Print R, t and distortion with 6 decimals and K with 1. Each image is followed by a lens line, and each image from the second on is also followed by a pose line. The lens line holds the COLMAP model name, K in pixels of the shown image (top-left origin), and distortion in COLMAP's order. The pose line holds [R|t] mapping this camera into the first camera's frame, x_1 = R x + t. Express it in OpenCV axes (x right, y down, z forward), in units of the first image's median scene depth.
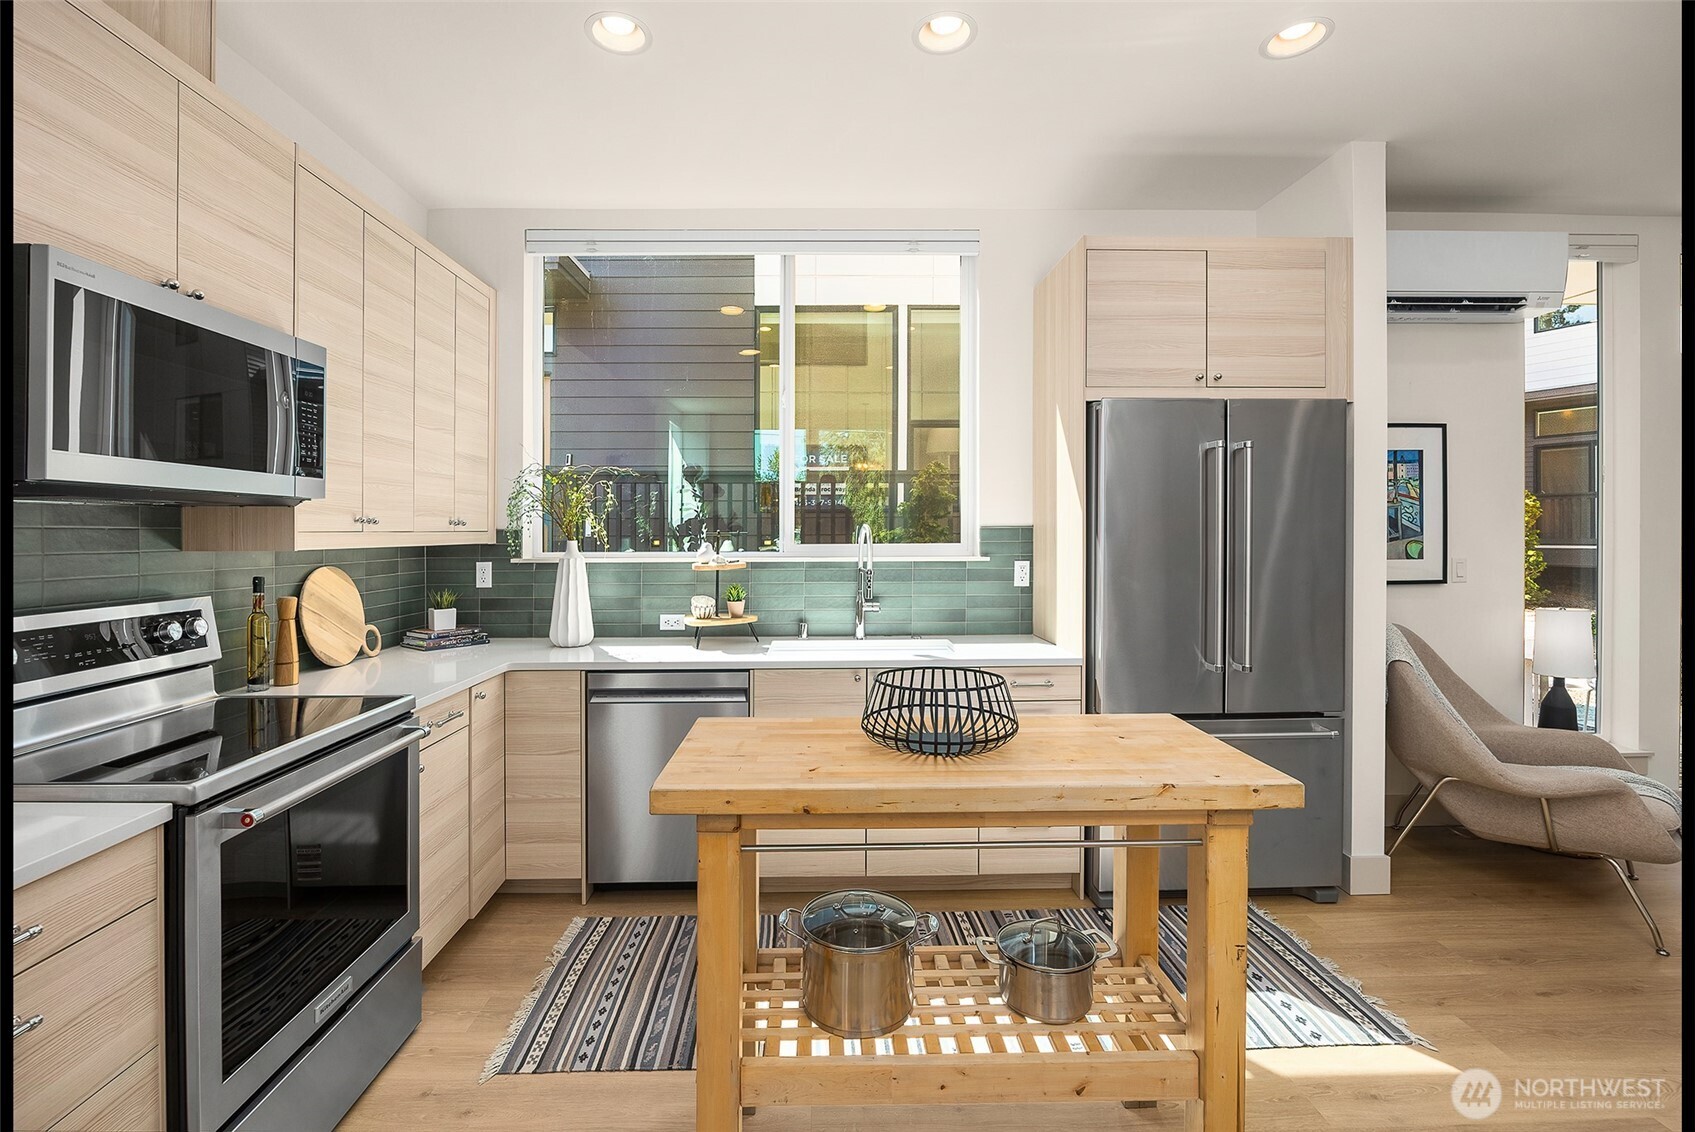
lens RADIAL K [[748.7, 0, 824.5], [0, 748.7, 535.5], [0, 0, 1]] dist [-0.016908, 0.000279]
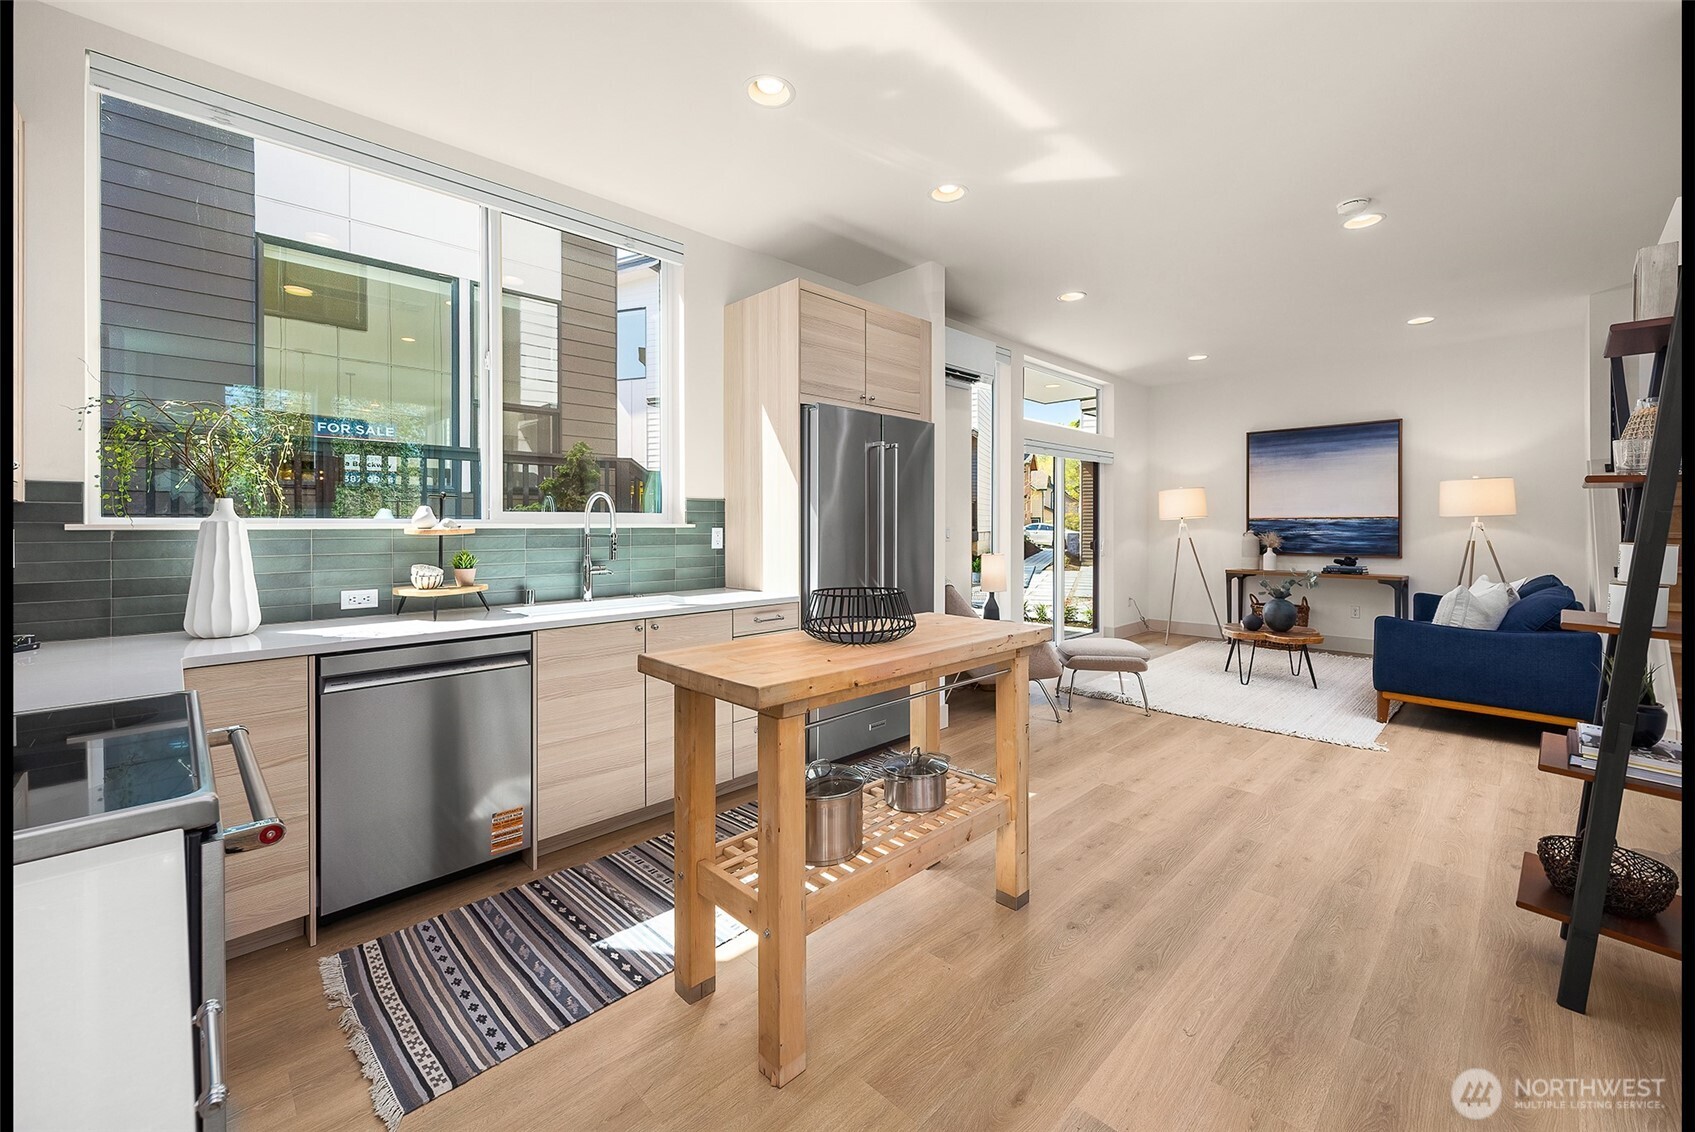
lens RADIAL K [[655.2, 0, 881.9], [0, 655.2, 526.2], [0, 0, 1]] dist [0.002438, 0.000042]
pose [[0.717110, -0.000113, 0.696960, -0.319513], [-0.000788, 0.999999, 0.000973, 0.033625], [-0.696959, -0.001247, 0.717109, 0.050531]]
